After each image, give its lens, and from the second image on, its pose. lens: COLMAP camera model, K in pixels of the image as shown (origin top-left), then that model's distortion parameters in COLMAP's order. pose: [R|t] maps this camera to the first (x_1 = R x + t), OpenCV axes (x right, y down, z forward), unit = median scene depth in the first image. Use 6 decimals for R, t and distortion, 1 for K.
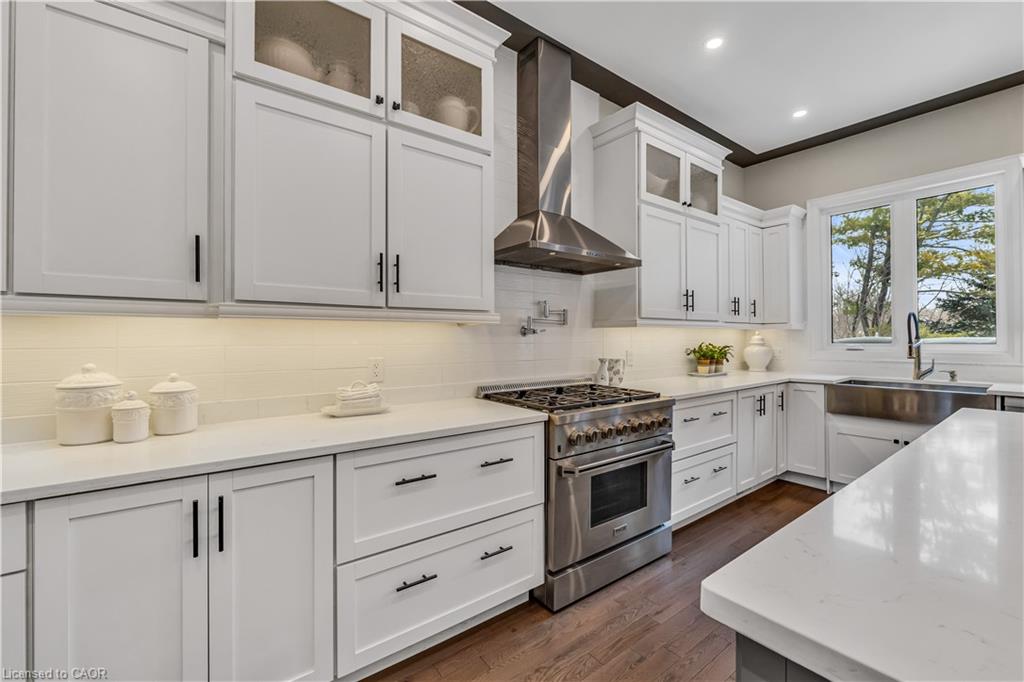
lens RADIAL K [[421.2, 0, 513.9], [0, 421.2, 337.3], [0, 0, 1]] dist [-0.016291, 0.000354]
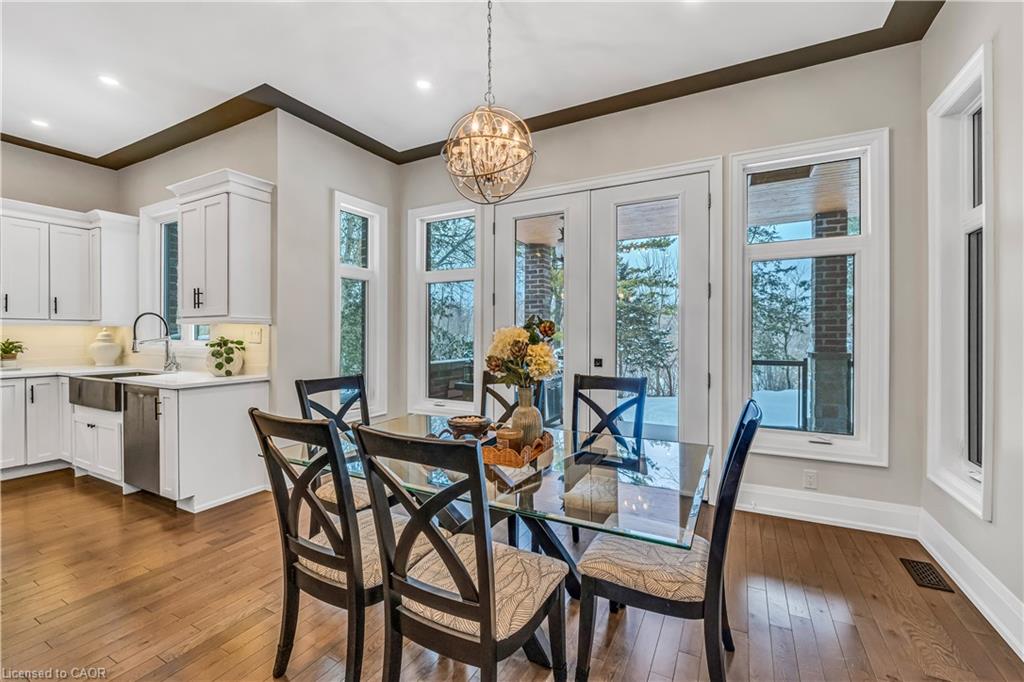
lens RADIAL K [[421.2, 0, 513.9], [0, 421.2, 337.3], [0, 0, 1]] dist [-0.016291, 0.000354]
pose [[0.901899, 0.004646, 0.431922, 1.481677], [-0.009658, 0.999909, 0.009413, -0.013853], [-0.431839, -0.012661, 0.901862, -0.530793]]
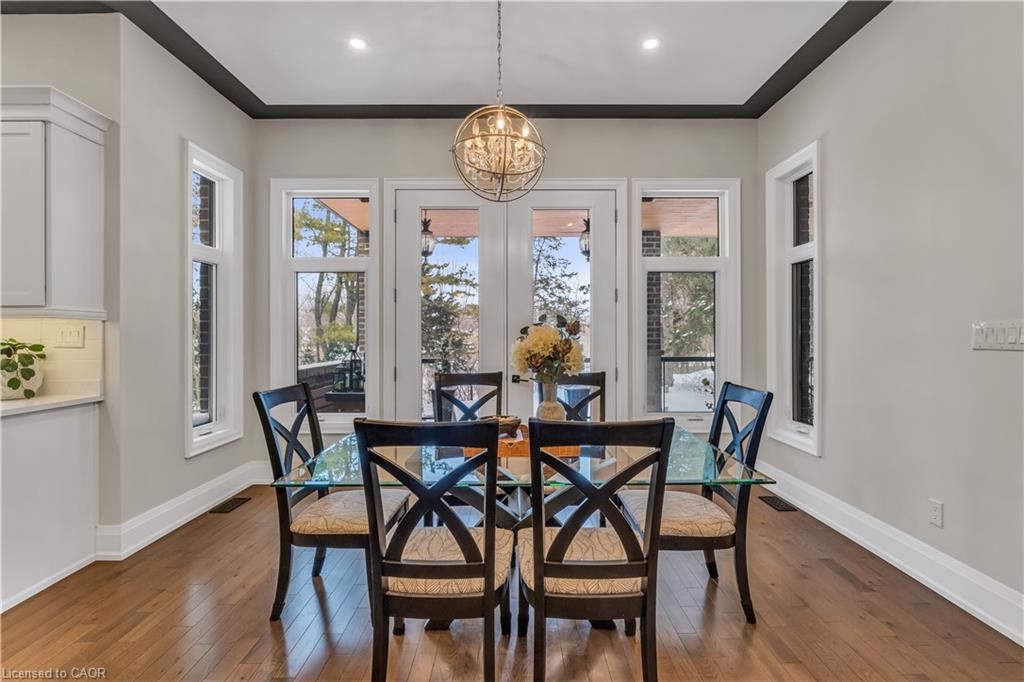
lens RADIAL K [[473.1, 0, 507.8], [0, 473.1, 337.1], [0, 0, 1]] dist [-0.015402, -0.000015]
pose [[0.596362, 0.003015, 0.802710, 1.128162], [-0.007119, 0.999973, 0.001533, -0.006881], [-0.802684, -0.006629, 0.596367, -0.355715]]
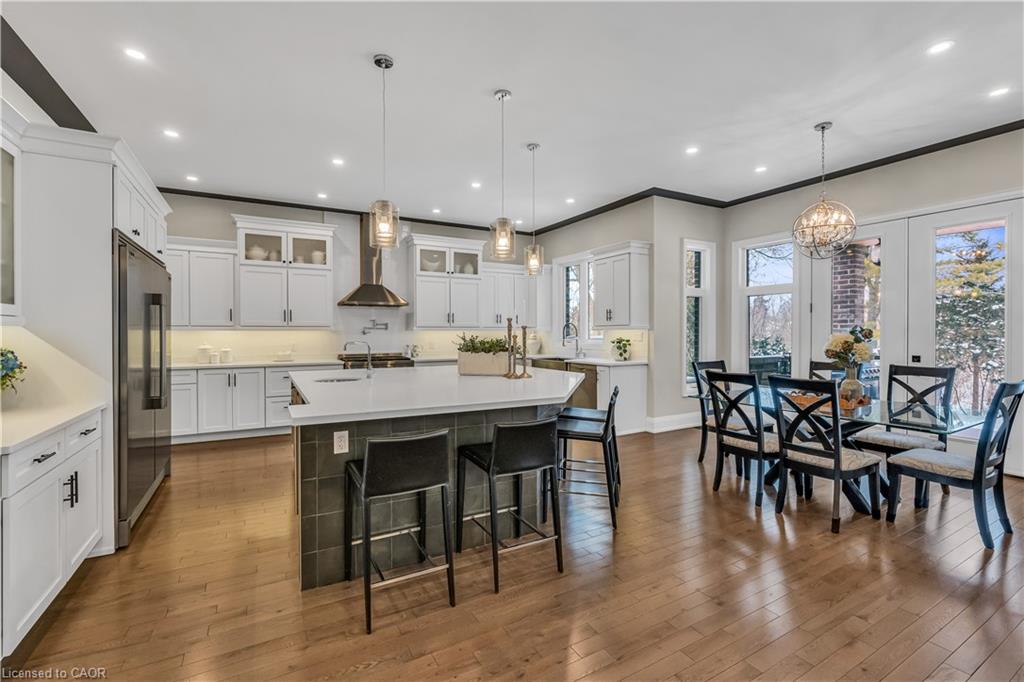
lens RADIAL K [[441.5, 0, 521.8], [0, 441.5, 336.3], [0, 0, 1]] dist [-0.007057, 0.000196]
pose [[0.992536, 0.004908, -0.121854, 1.064517], [-0.003189, 0.999893, 0.014296, -0.028180], [0.121911, -0.013801, 0.992445, -1.198599]]
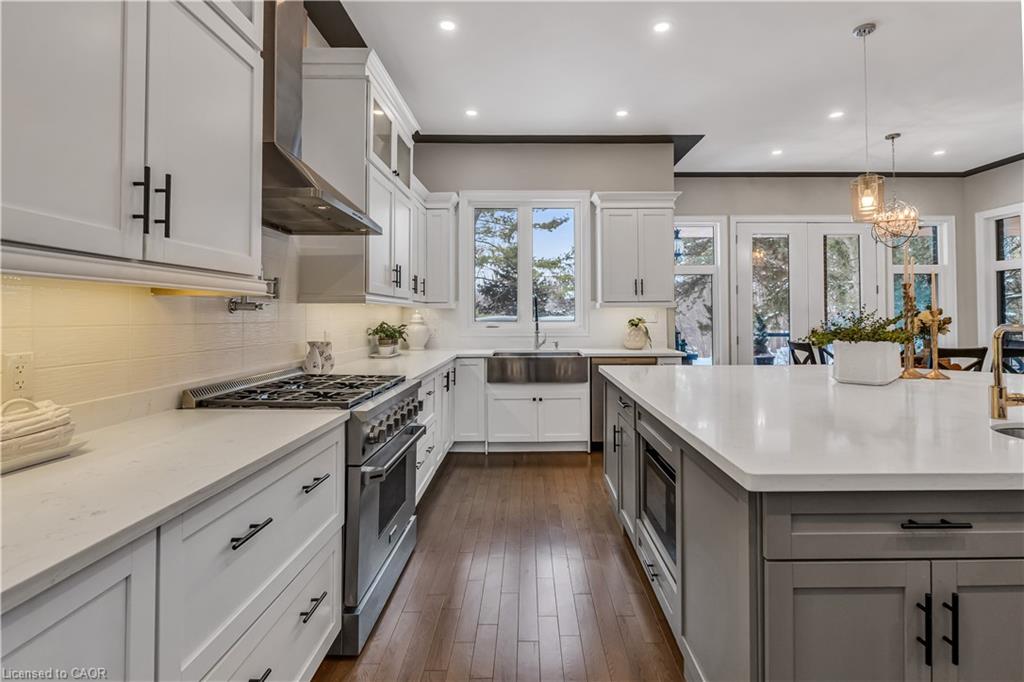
lens RADIAL K [[502.1, 0, 529.7], [0, 502.1, 305.8], [0, 0, 1]] dist [-0.017119, 0.000086]
pose [[0.599851, 0.019840, 0.799866, -0.301290], [-0.003643, 0.999750, -0.022066, 0.002040], [-0.800103, 0.010322, 0.599773, 0.096961]]
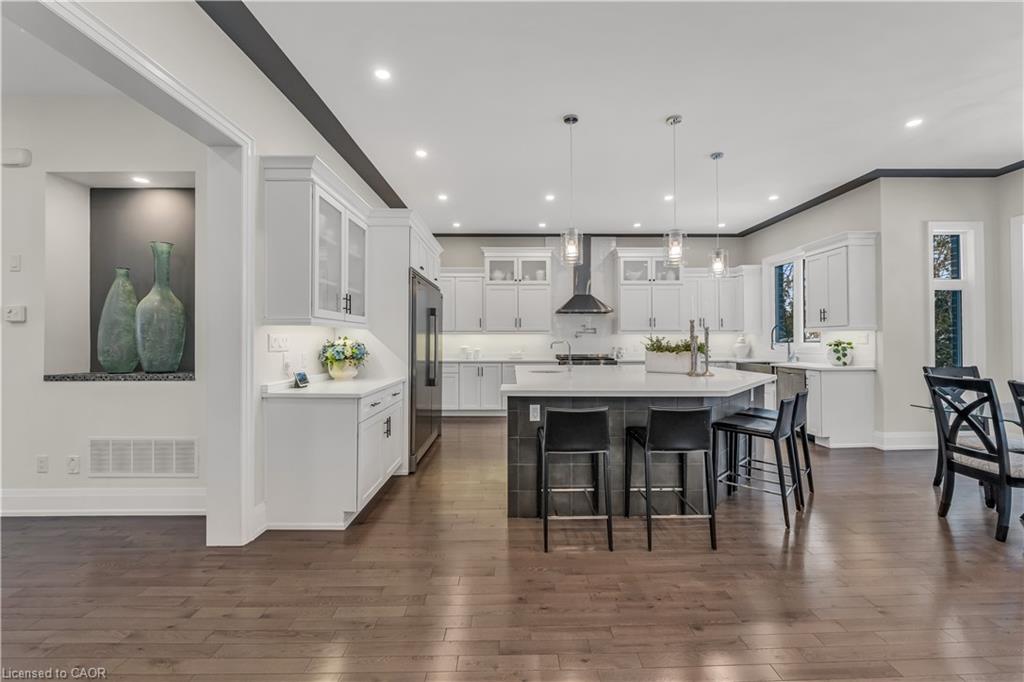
lens RADIAL K [[425.0, 0, 531.8], [0, 425.0, 335.1], [0, 0, 1]] dist [-0.010943, 0.000222]
pose [[0.820083, -0.002298, -0.572240, 1.221820], [0.000991, 0.999996, -0.002596, -0.011978], [0.572244, 0.001562, 0.820082, -1.297128]]
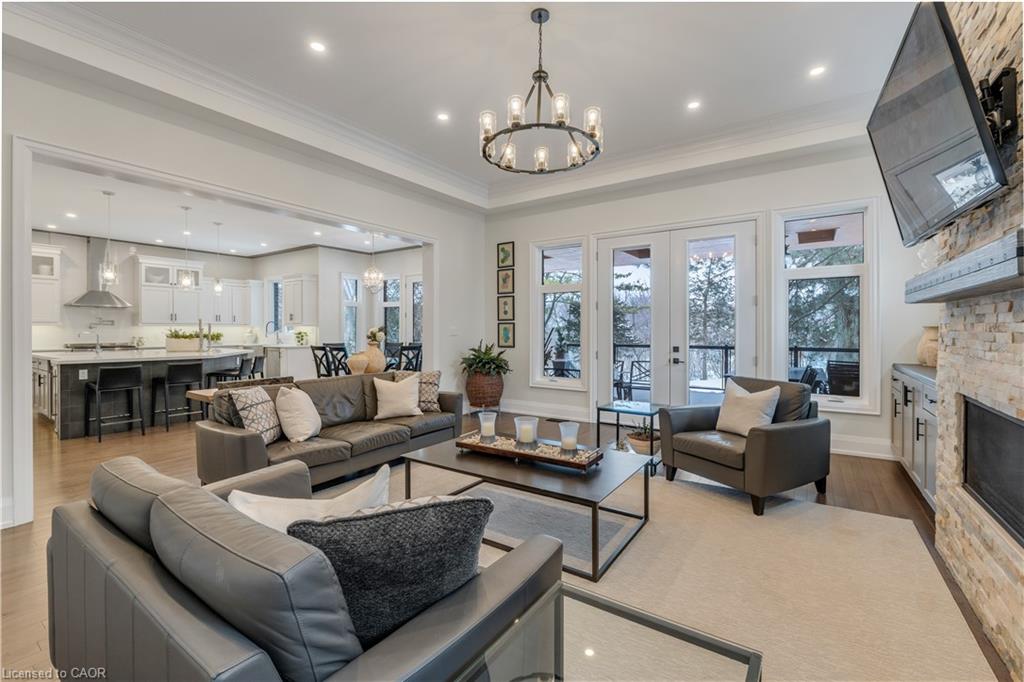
lens RADIAL K [[410.9, 0, 511.3], [0, 410.9, 332.1], [0, 0, 1]] dist [-0.017449, -0.000055]
pose [[0.938453, 0.004737, 0.345375, 1.679812], [-0.007730, 0.999944, 0.007290, -0.022060], [-0.345321, -0.009512, 0.938437, -2.518356]]
